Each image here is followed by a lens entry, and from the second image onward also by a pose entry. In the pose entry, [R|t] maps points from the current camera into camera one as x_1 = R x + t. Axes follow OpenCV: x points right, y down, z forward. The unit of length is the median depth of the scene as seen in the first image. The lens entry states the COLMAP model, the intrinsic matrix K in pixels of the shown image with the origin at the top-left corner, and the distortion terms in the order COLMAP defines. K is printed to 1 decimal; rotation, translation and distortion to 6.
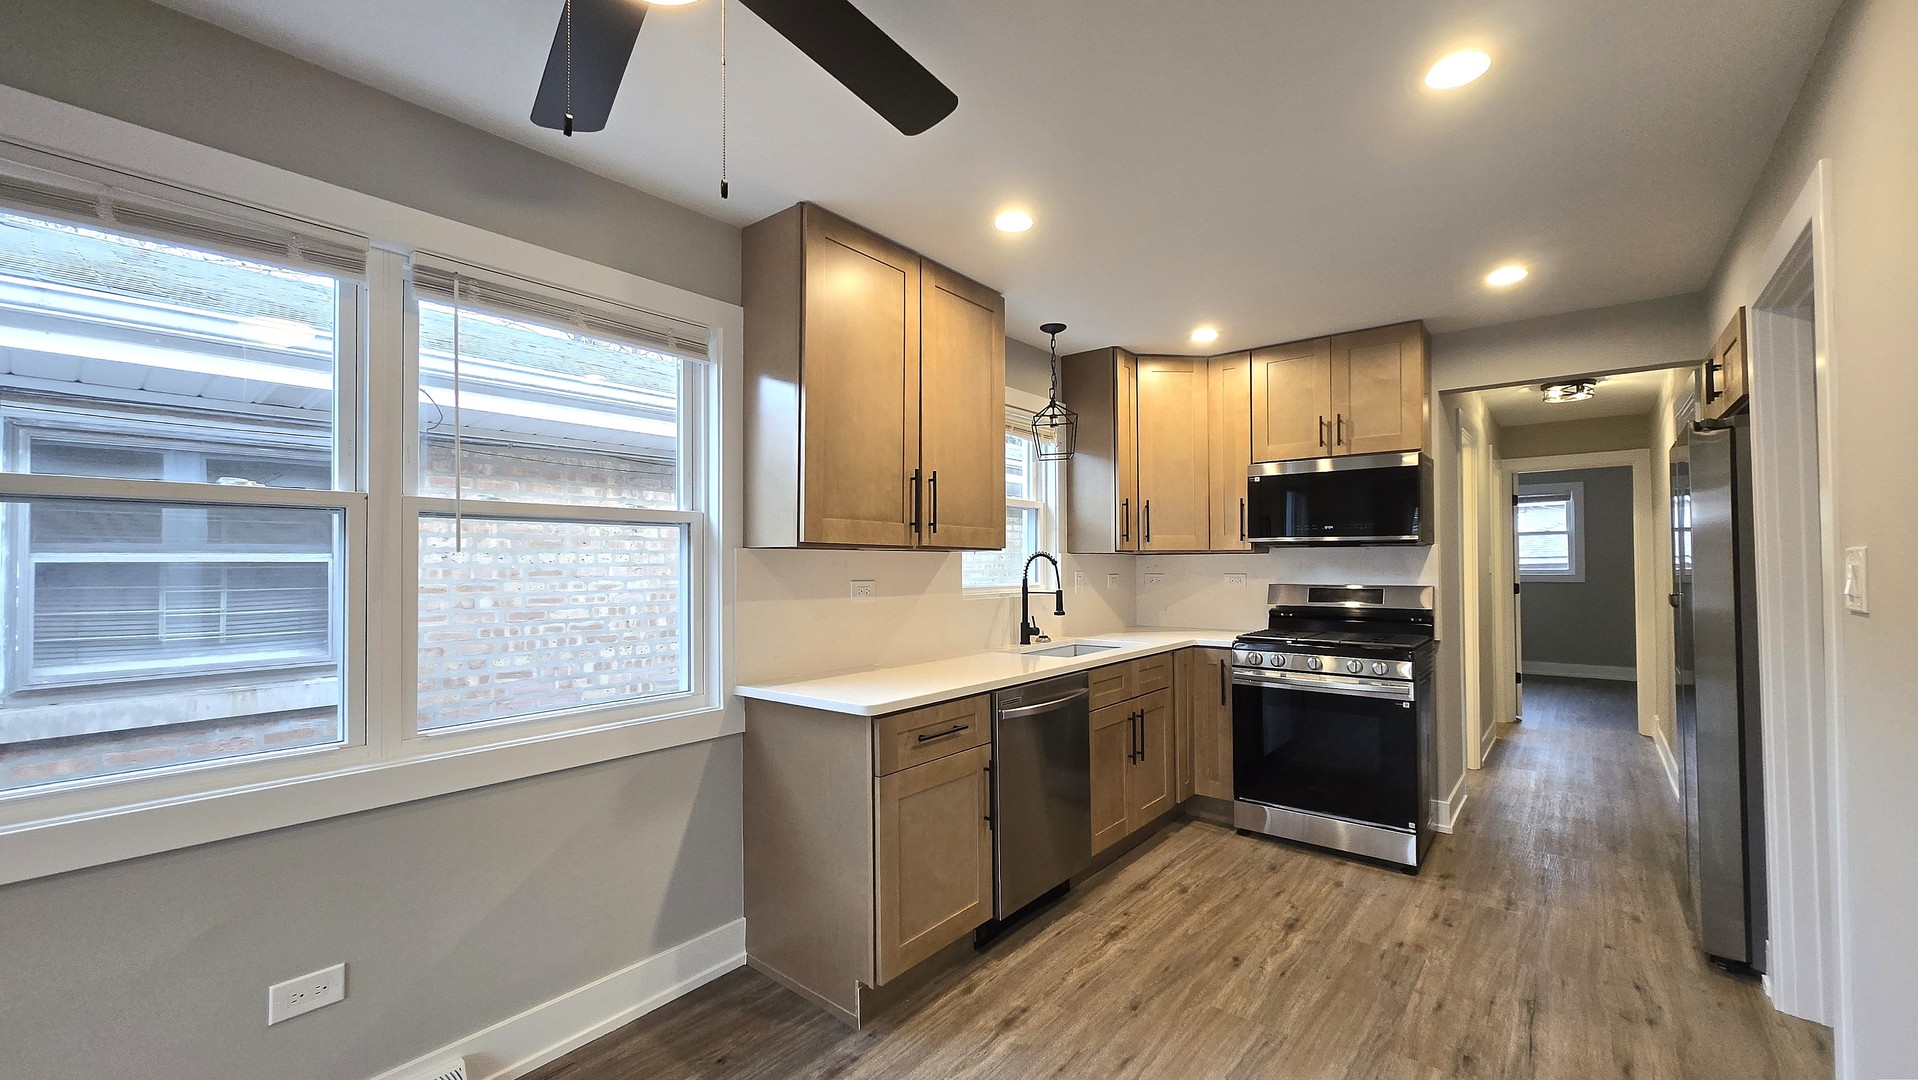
lens RADIAL K [[779.1, 0, 949.9], [0, 779.1, 546.1], [0, 0, 1]] dist [0.001183, 0.000658]
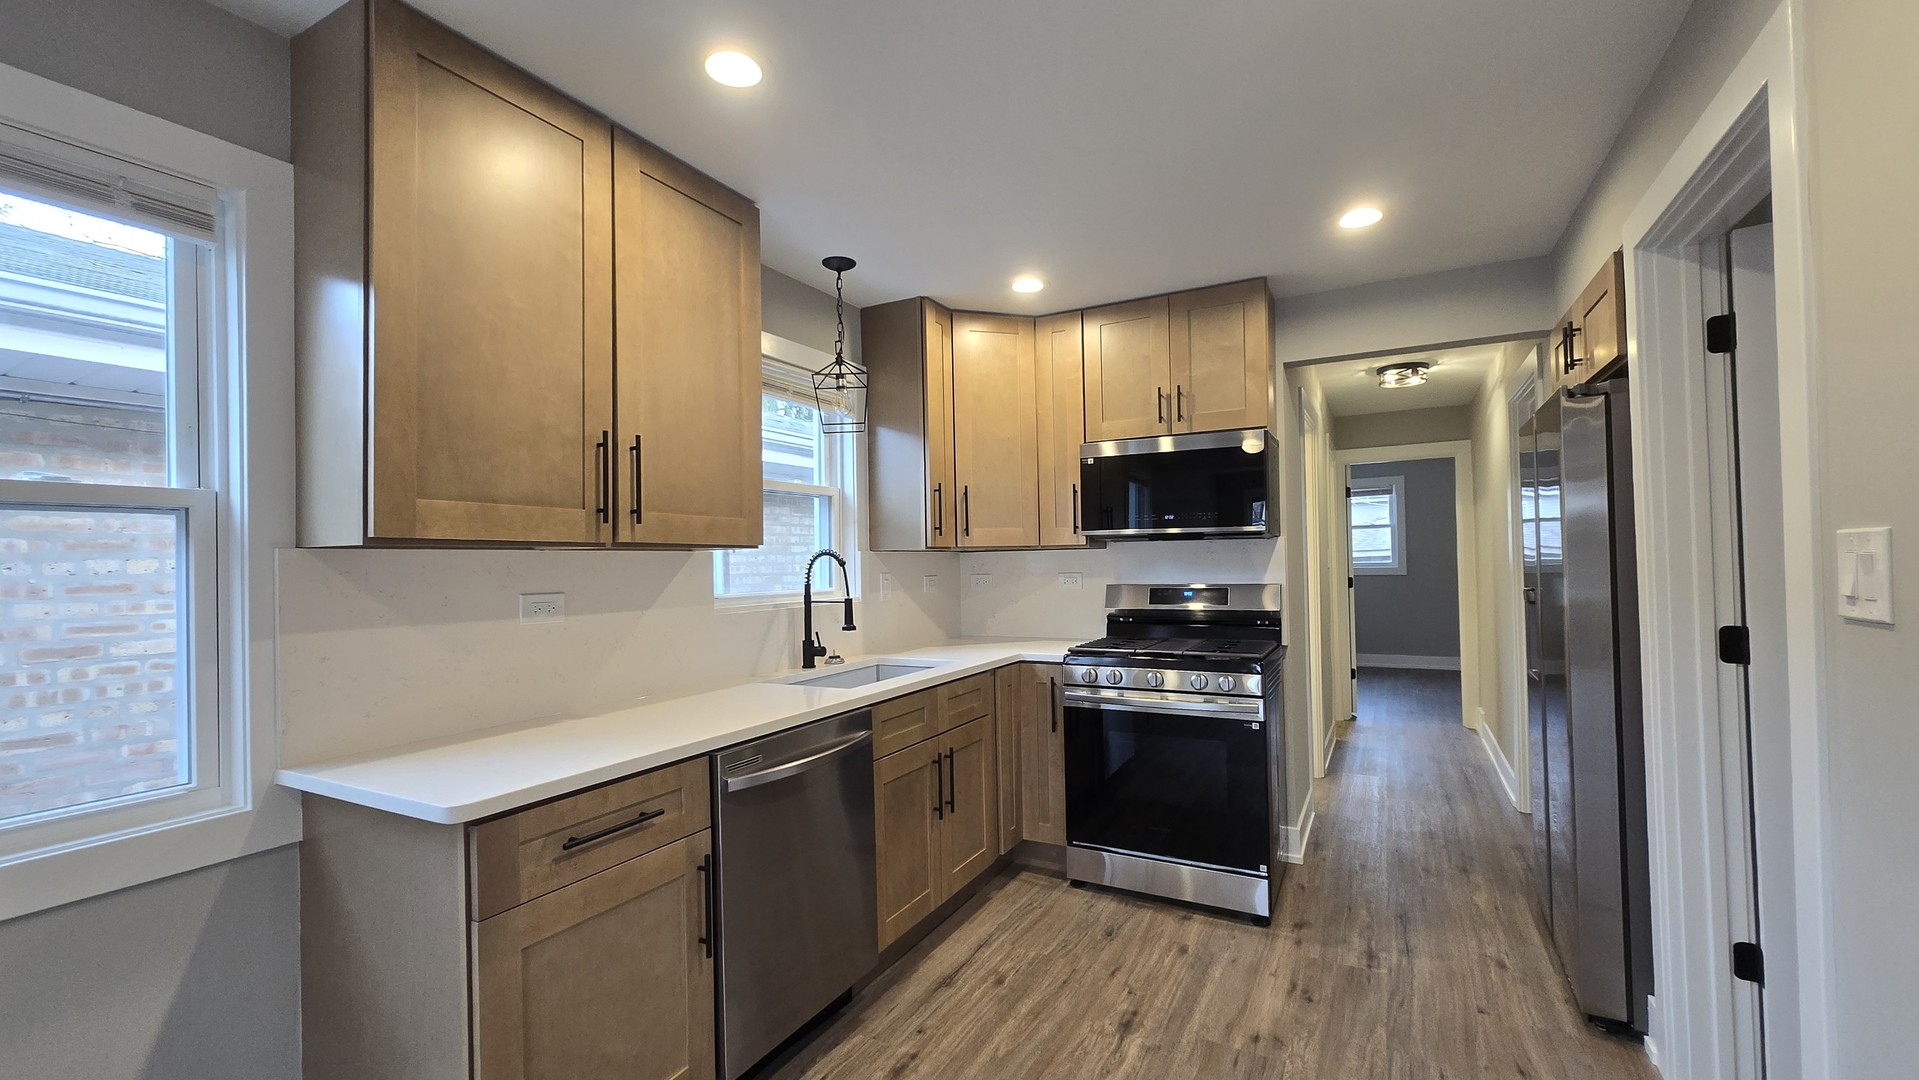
lens RADIAL K [[779.5, 0, 967.2], [0, 779.5, 542.6], [0, 0, 1]] dist [0.001183, 0.000658]
pose [[0.981697, -0.008849, 0.190243, 0.121022], [0.009558, 0.999950, -0.002811, 0.004214], [-0.190209, 0.004578, 0.981733, 0.232674]]
